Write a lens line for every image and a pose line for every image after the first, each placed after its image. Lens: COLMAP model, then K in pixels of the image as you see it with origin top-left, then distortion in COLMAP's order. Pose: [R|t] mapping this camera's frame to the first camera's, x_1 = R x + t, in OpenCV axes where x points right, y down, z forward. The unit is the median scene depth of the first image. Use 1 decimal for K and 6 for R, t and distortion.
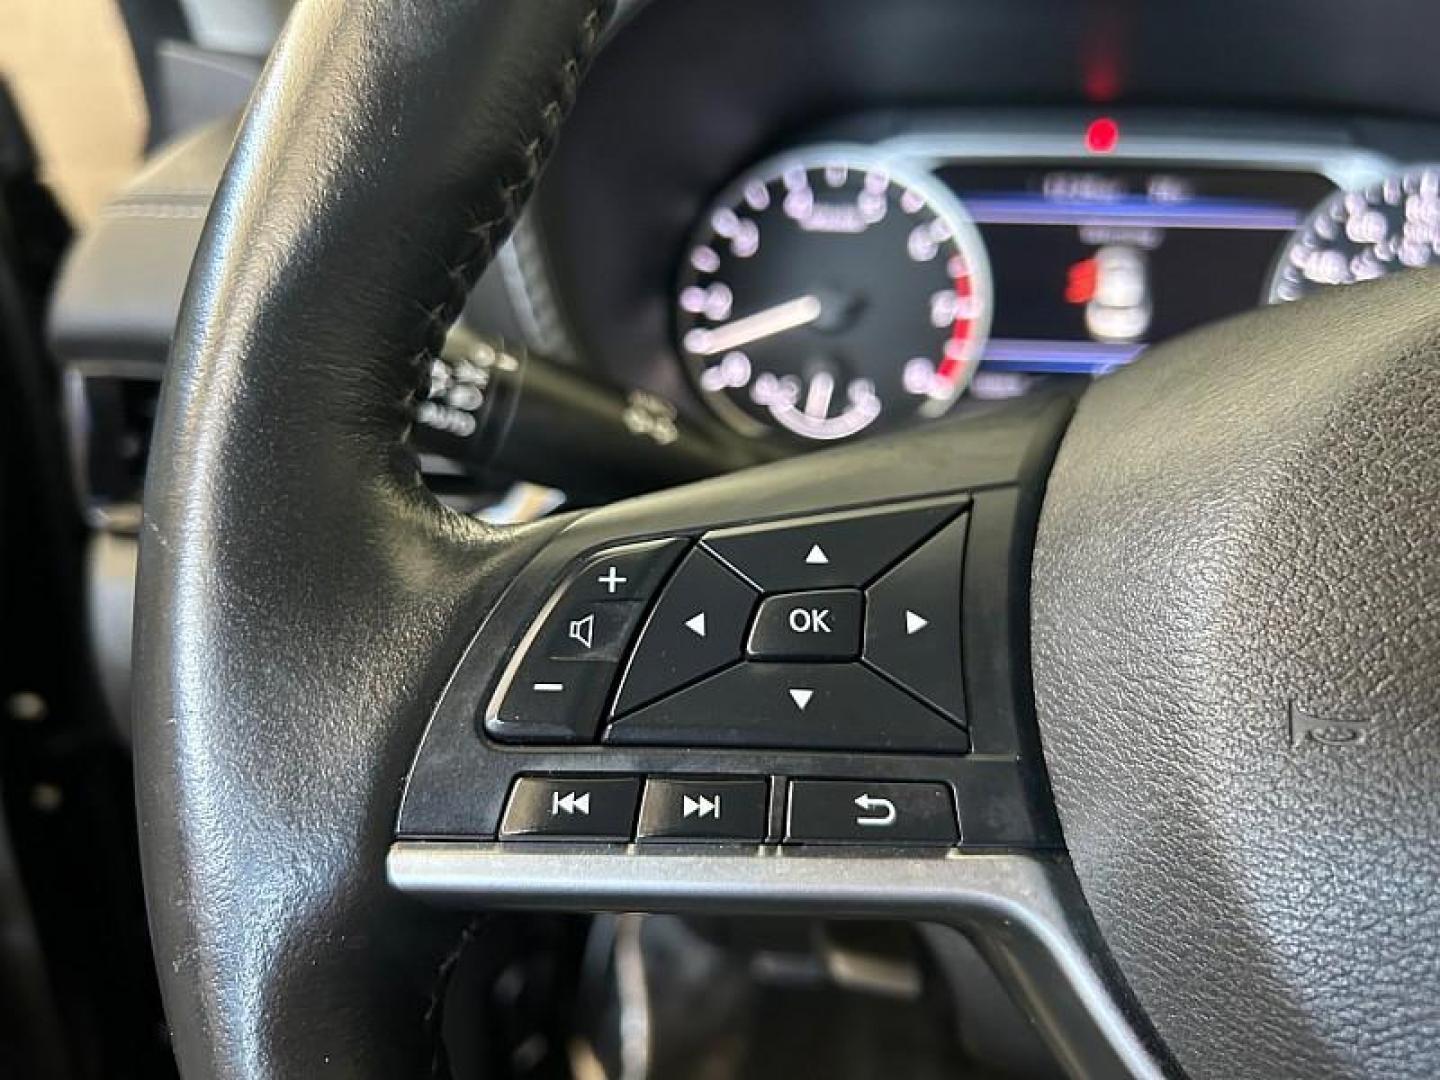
lens RADIAL K [[1105.6, 0, 720.0], [0, 1105.6, 540.0], [0, 0, 1]] dist [0.060973, -0.067920]
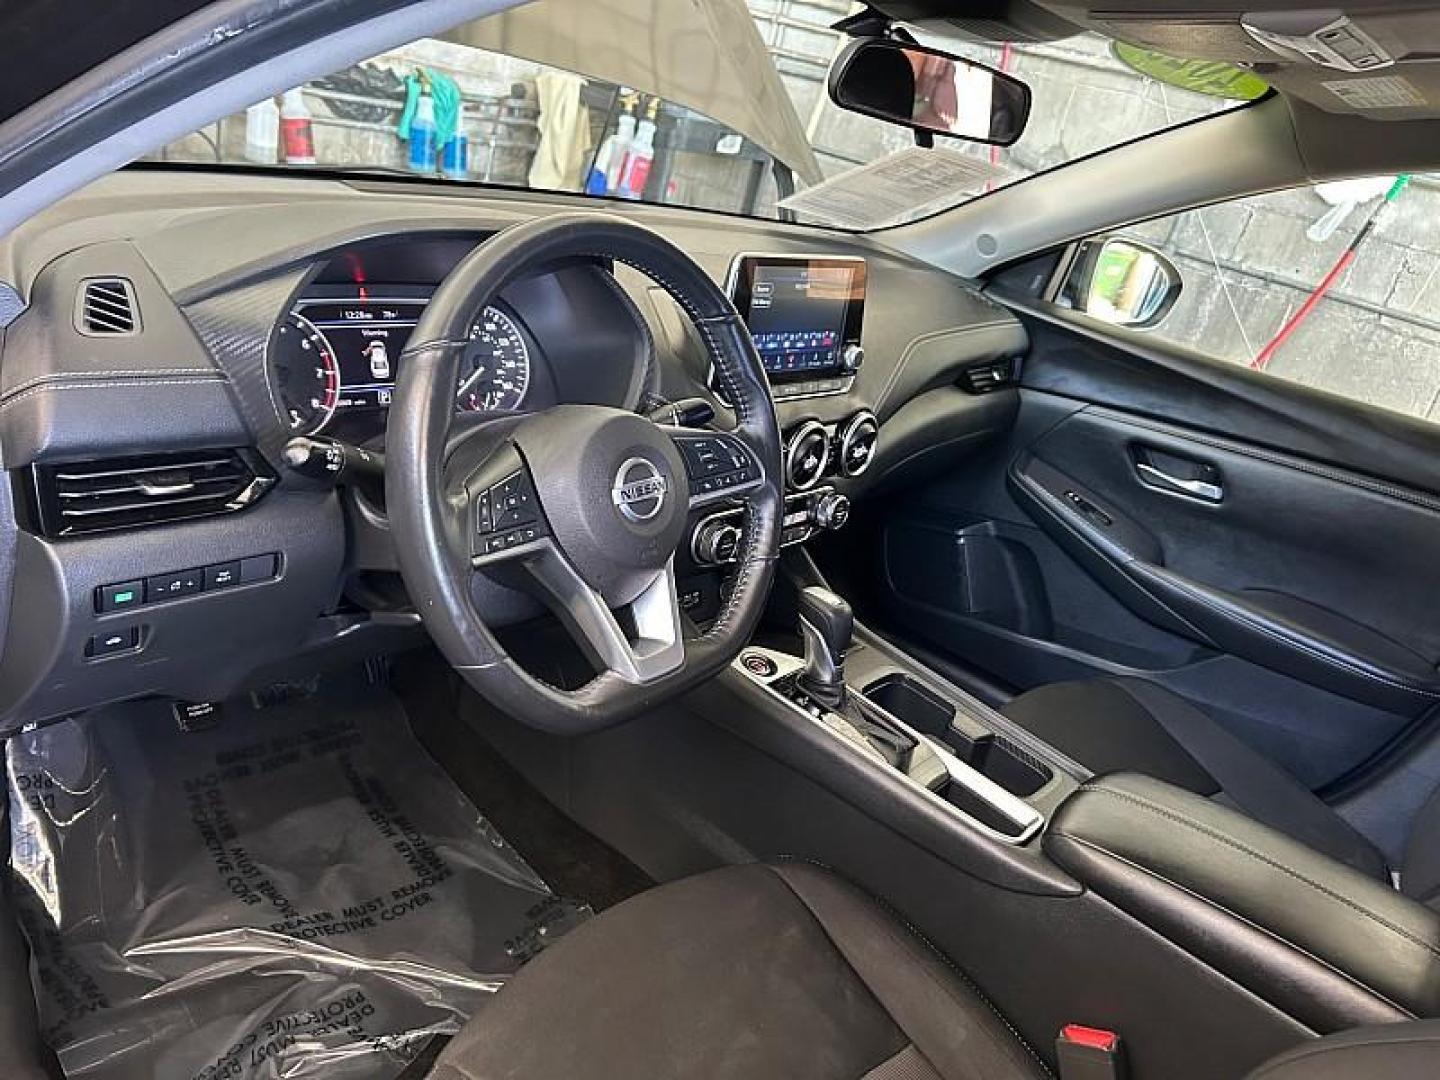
lens RADIAL K [[1105.6, 0, 720.0], [0, 1105.6, 540.0], [0, 0, 1]] dist [0.060973, -0.067920]
pose [[0.525414, -0.230031, 0.819162, -1.309721], [0.117778, 0.973155, 0.197731, -0.230604], [-0.842656, -0.007412, 0.538401, -0.904131]]
